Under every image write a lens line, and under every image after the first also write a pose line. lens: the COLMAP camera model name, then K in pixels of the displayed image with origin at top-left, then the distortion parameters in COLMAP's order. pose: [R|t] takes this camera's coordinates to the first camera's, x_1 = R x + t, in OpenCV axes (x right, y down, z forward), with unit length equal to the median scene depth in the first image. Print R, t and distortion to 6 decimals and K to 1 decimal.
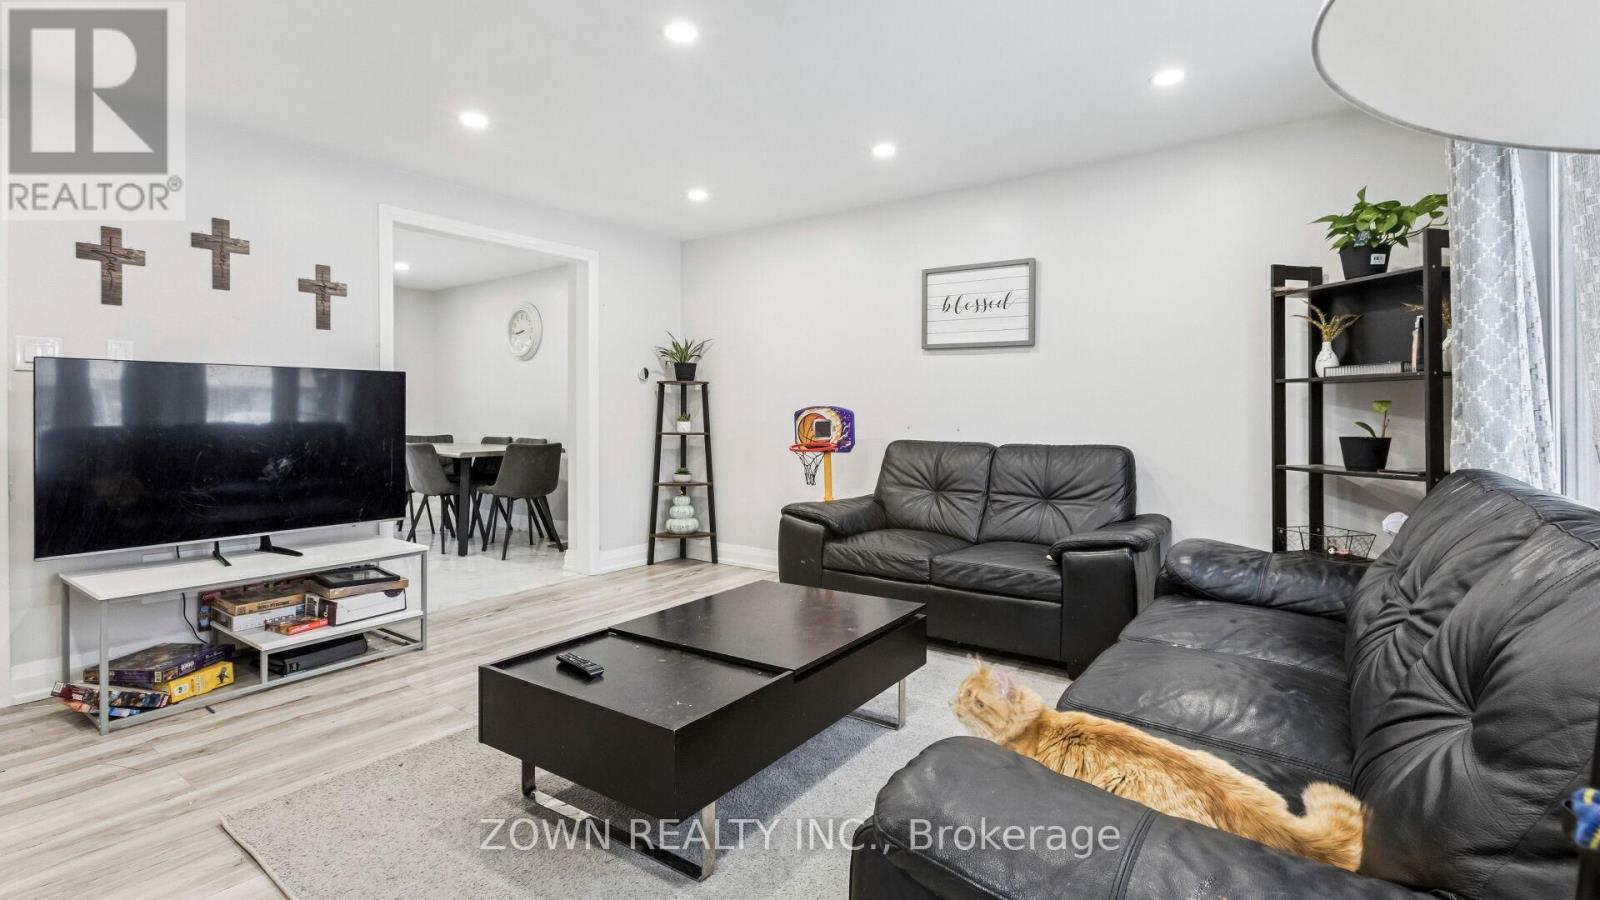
lens RADIAL K [[718.2, 0, 800.3], [0, 718.2, 445.7], [0, 0, 1]] dist [-0.001843, -0.000047]
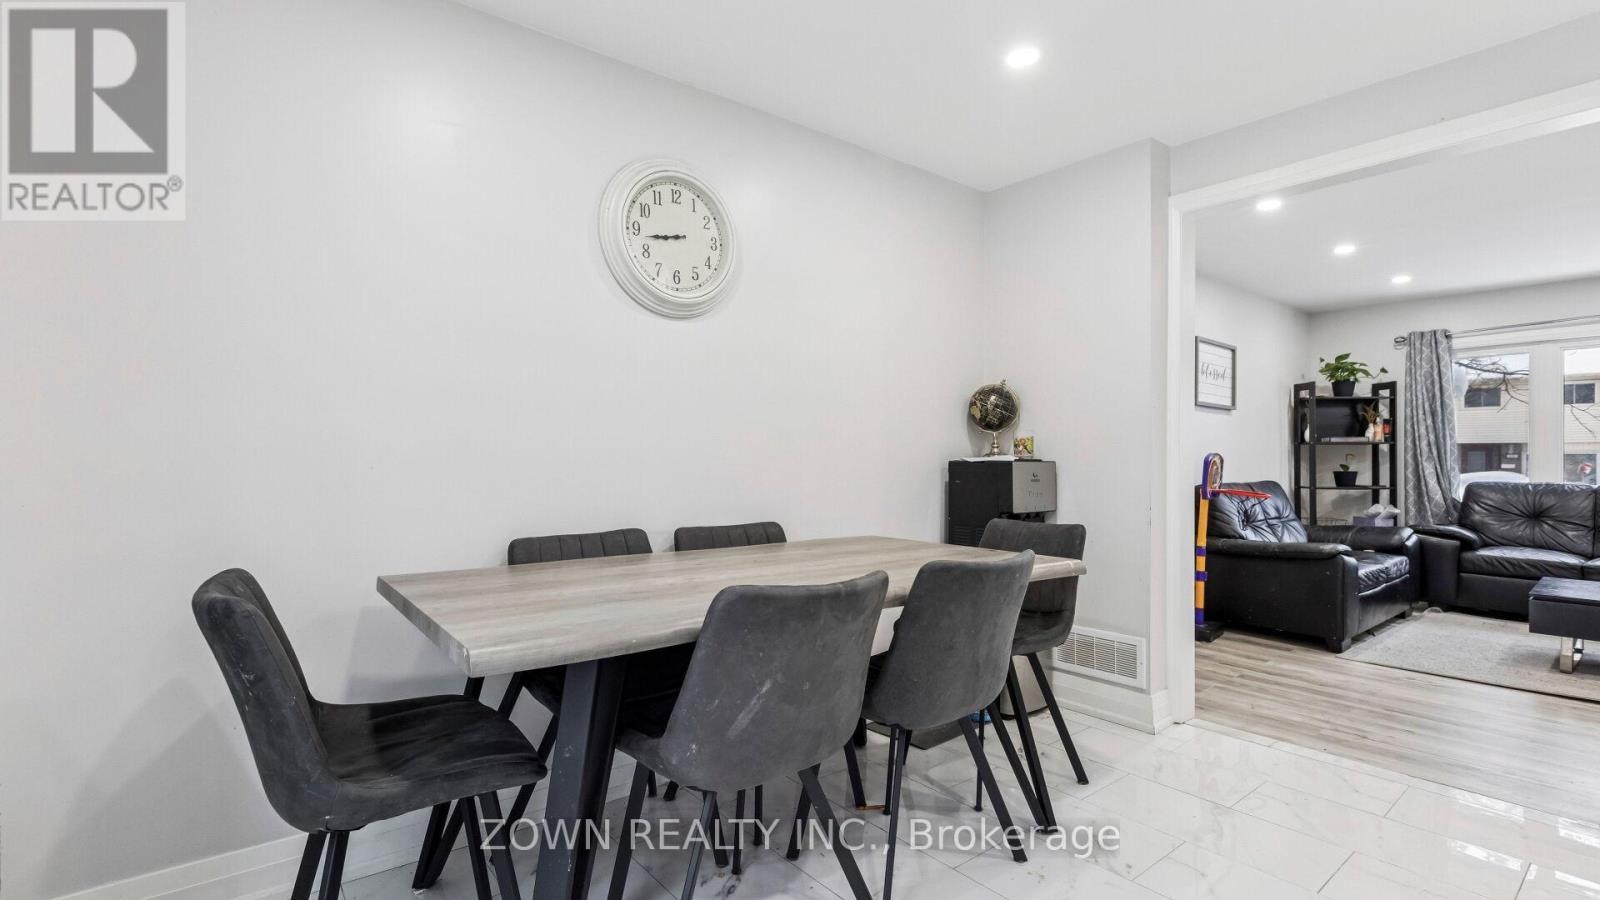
lens RADIAL K [[710.4, 0, 800.6], [0, 710.4, 462.7], [0, 0, 1]] dist [0.002164, -0.000021]
pose [[0.261526, -0.019812, 0.964993, -0.842874], [0.031533, 0.999431, 0.011973, -0.056448], [-0.964681, 0.027298, 0.262002, 0.999750]]
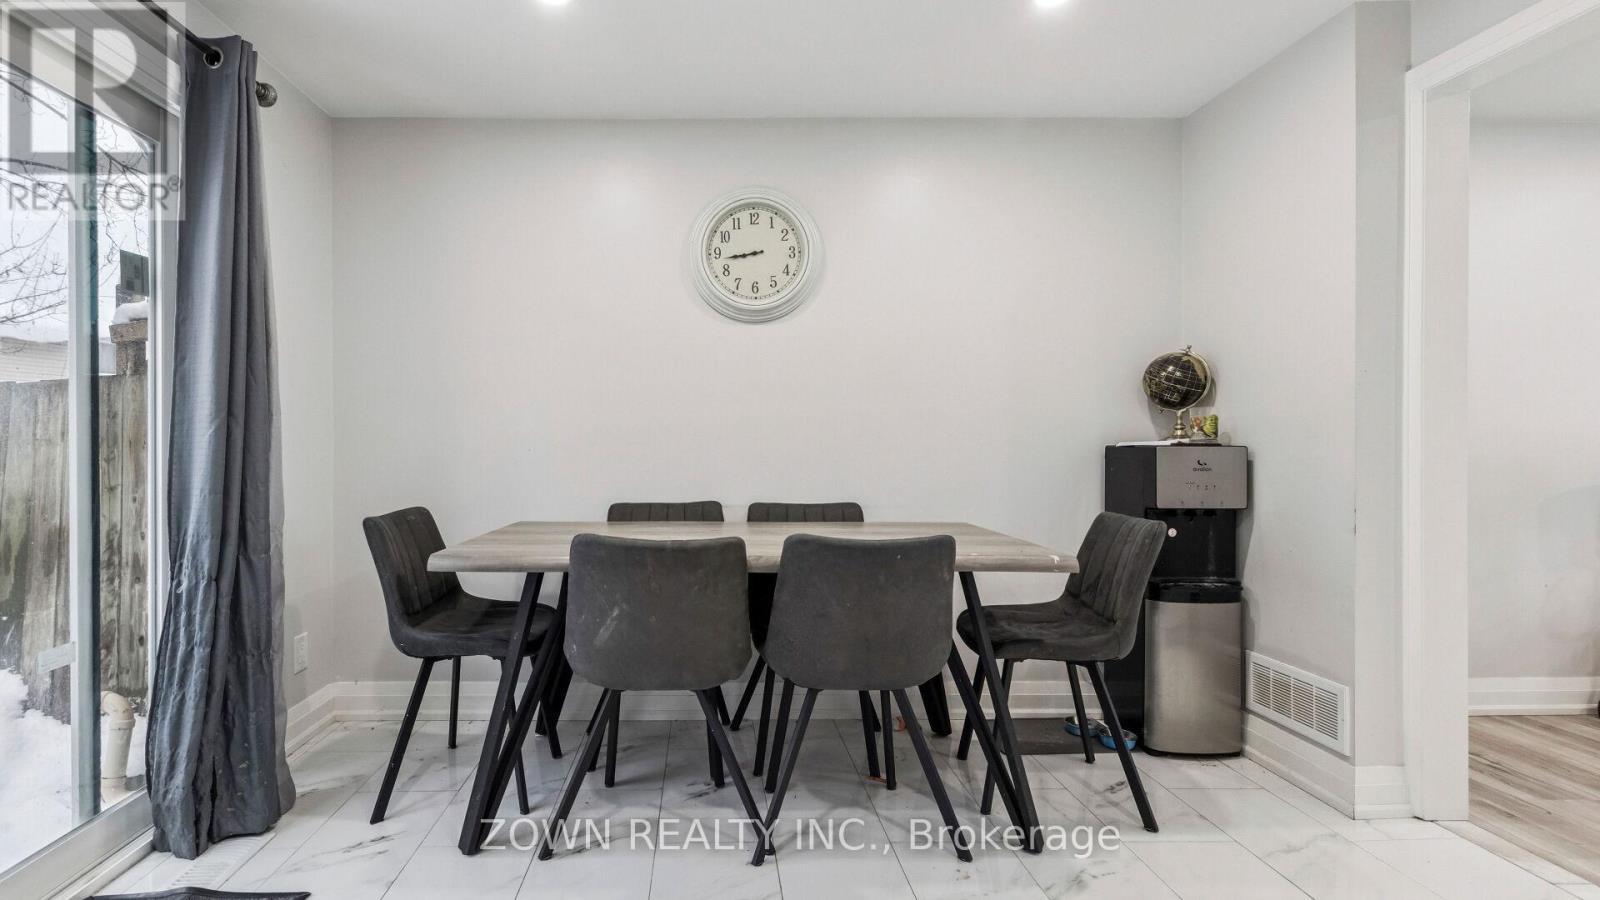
lens RADIAL K [[754.5, 0, 767.1], [0, 754.5, 450.7], [0, 0, 1]] dist [0.010292, 0.000199]
pose [[0.784932, -0.018672, 0.619301, -0.772948], [0.029975, 0.999520, -0.007856, -0.046608], [-0.618857, 0.024730, 0.785114, 0.767396]]
